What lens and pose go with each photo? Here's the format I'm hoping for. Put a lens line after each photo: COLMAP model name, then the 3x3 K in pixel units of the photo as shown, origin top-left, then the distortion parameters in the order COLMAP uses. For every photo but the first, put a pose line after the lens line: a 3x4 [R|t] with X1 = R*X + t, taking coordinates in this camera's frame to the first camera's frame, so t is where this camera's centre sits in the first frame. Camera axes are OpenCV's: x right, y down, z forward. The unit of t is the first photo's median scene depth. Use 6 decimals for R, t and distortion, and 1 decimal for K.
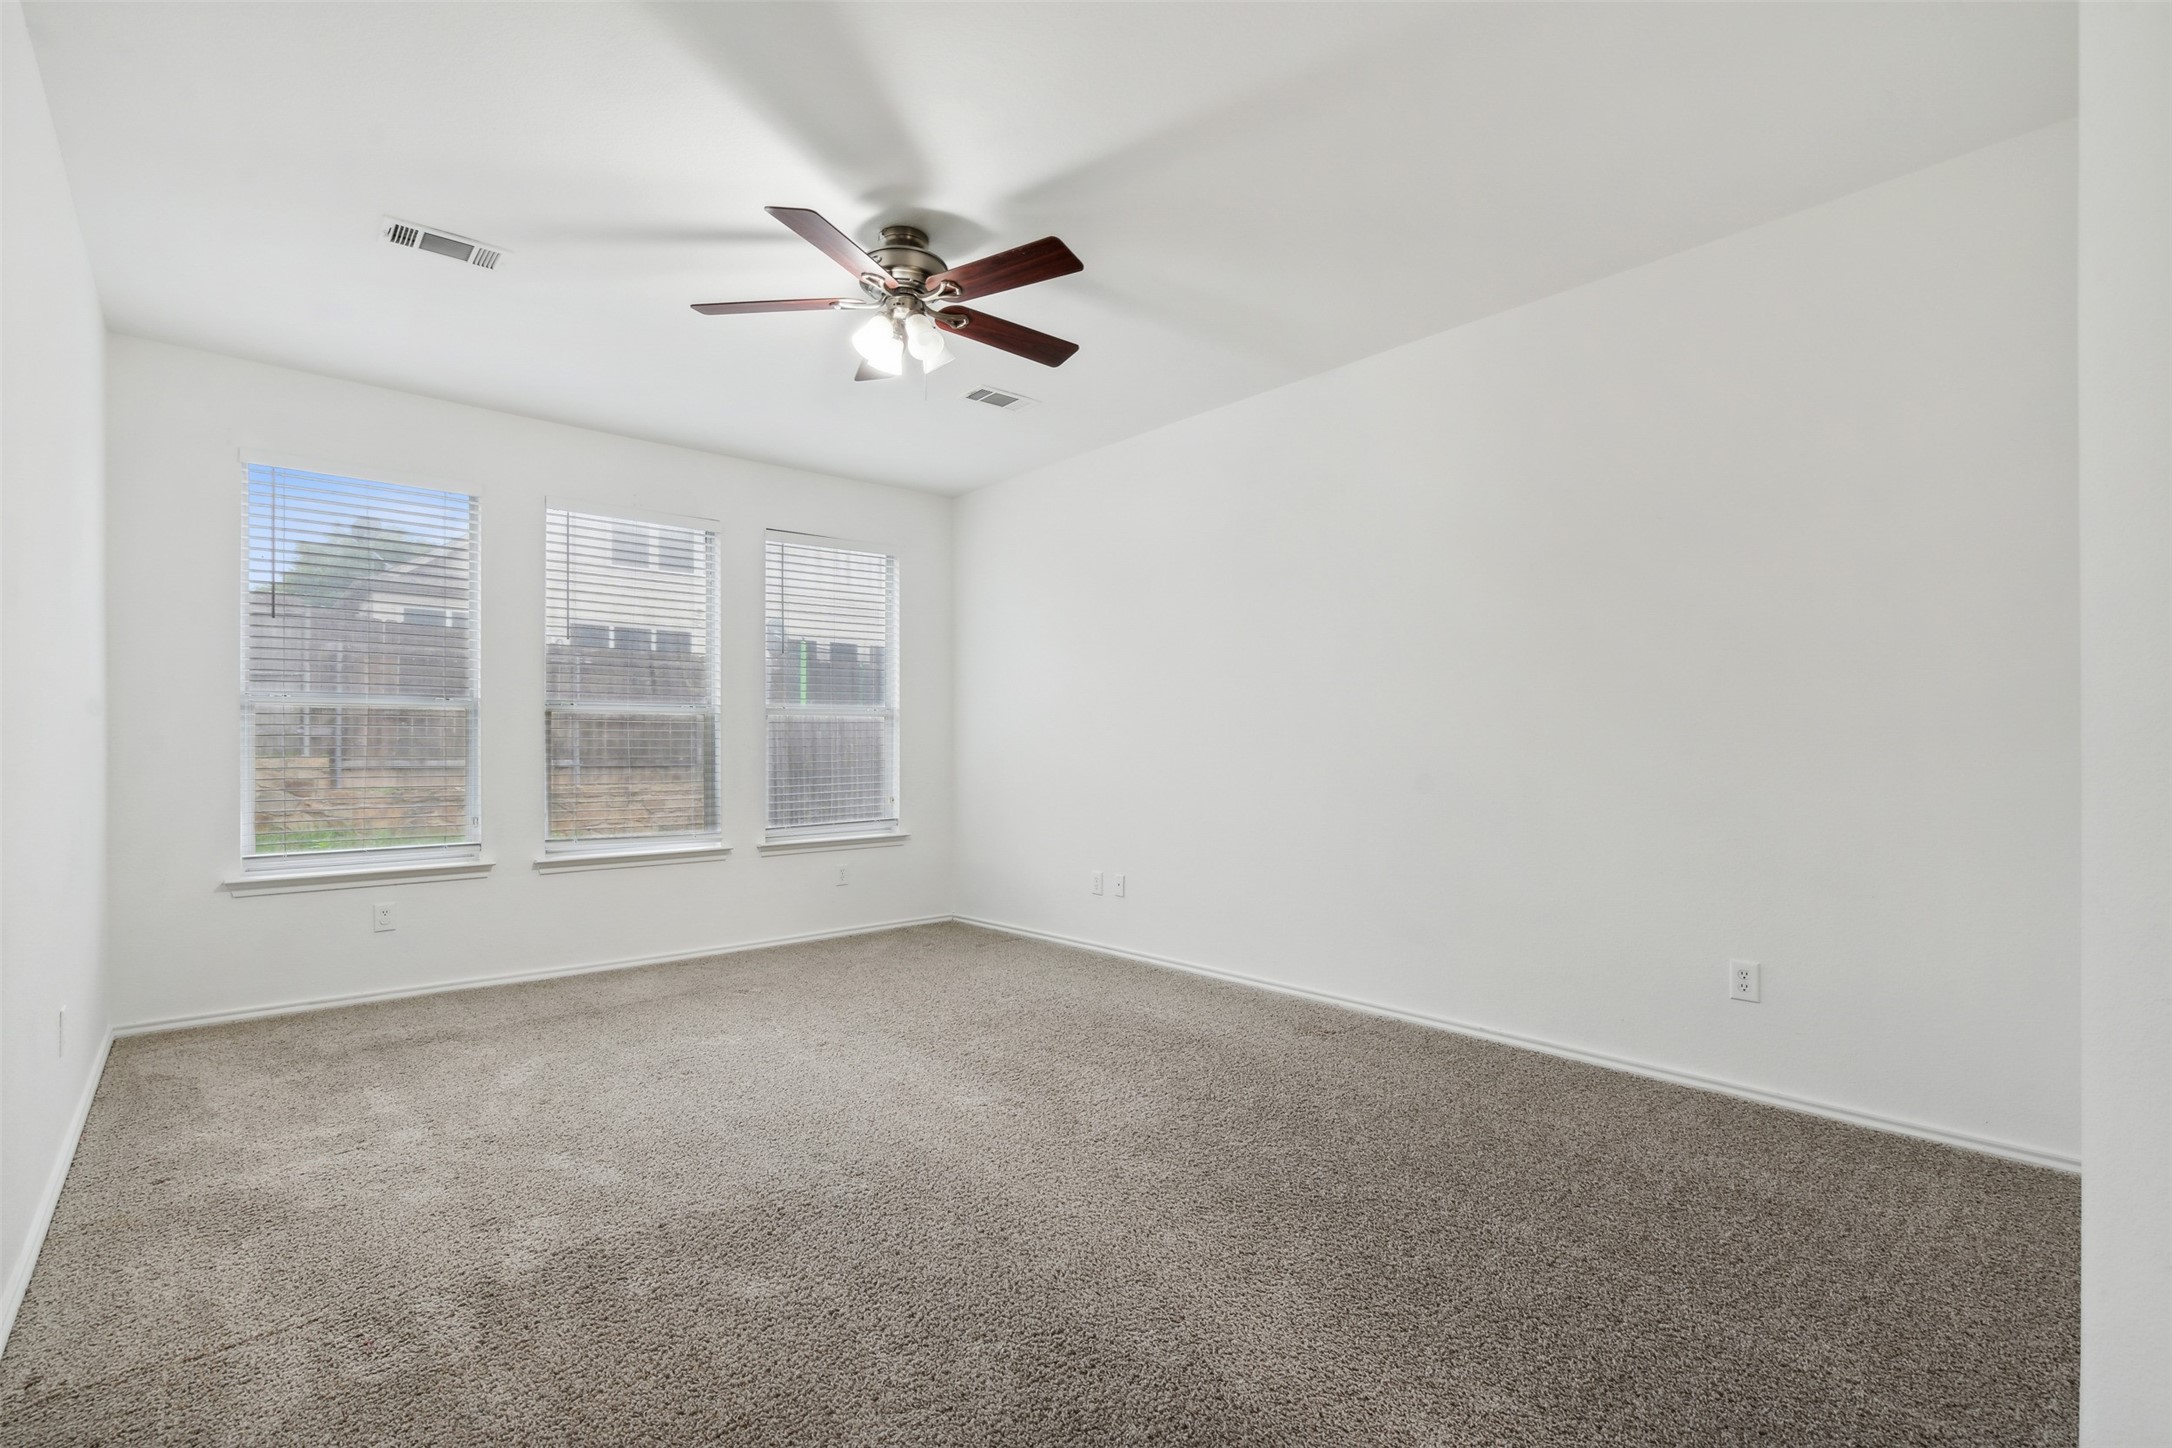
lens RADIAL K [[1003.1, 0, 1091.2], [0, 1003.1, 753.5], [0, 0, 1]] dist [-0.001855, 0.008489]
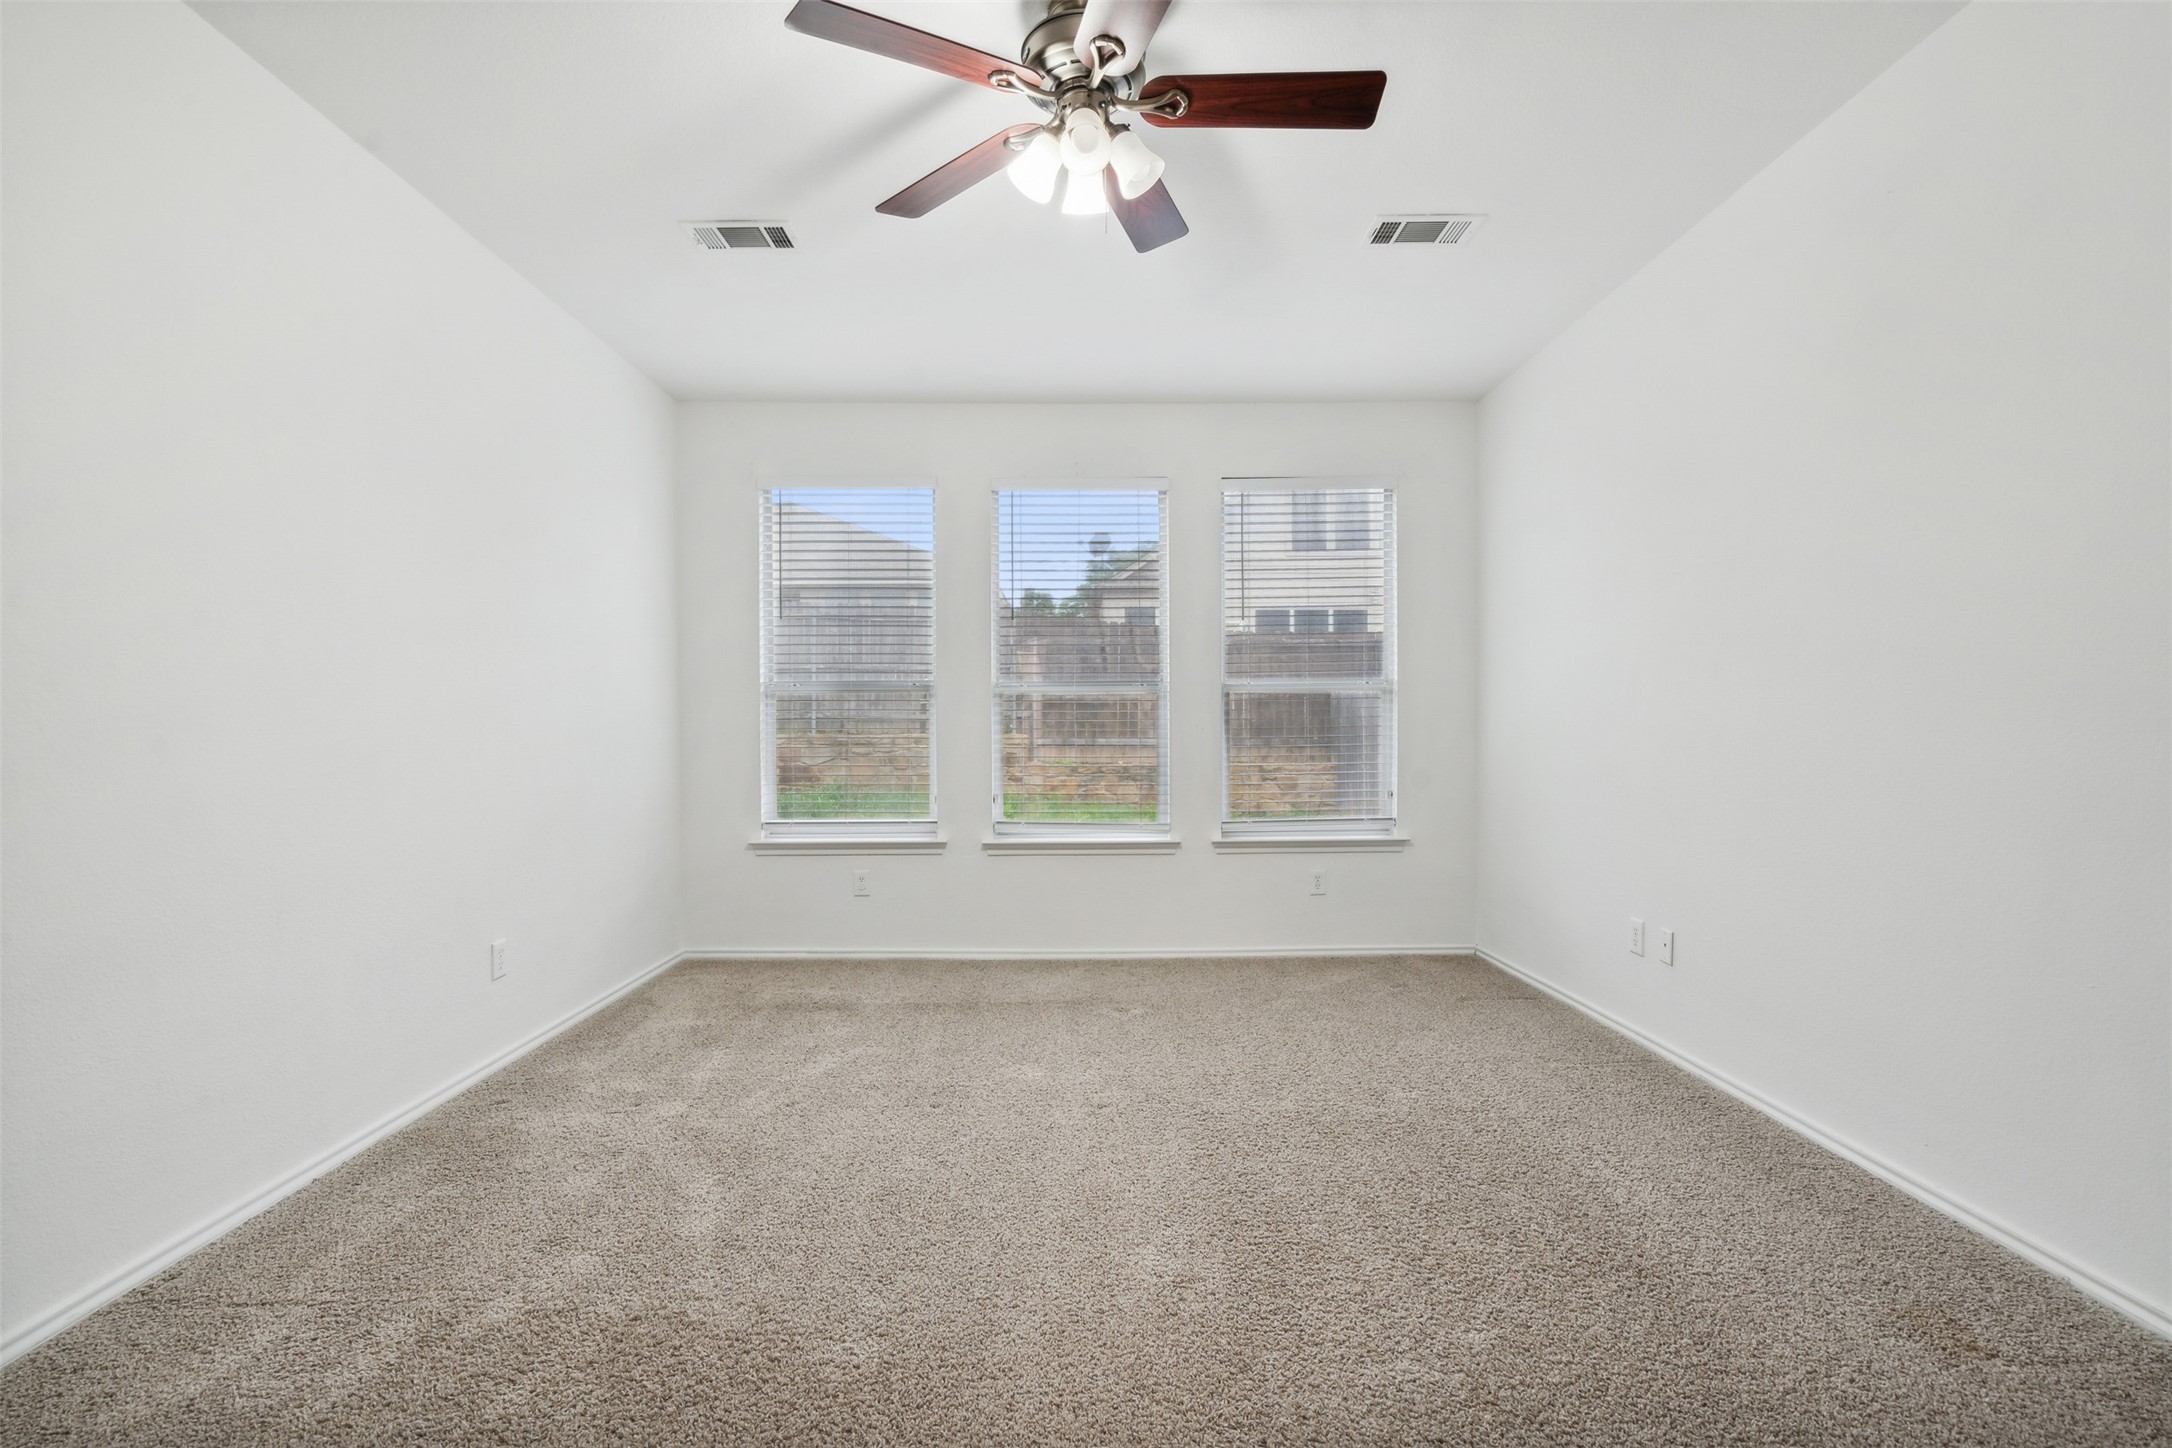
lens RADIAL K [[995.9, 0, 1081.8], [0, 995.9, 744.2], [0, 0, 1]] dist [-0.000738, 0.001092]
pose [[0.749600, 0.011028, -0.661799, 0.186908], [-0.002472, 0.999901, 0.013861, -0.005816], [0.661886, -0.008754, 0.749553, 0.313498]]
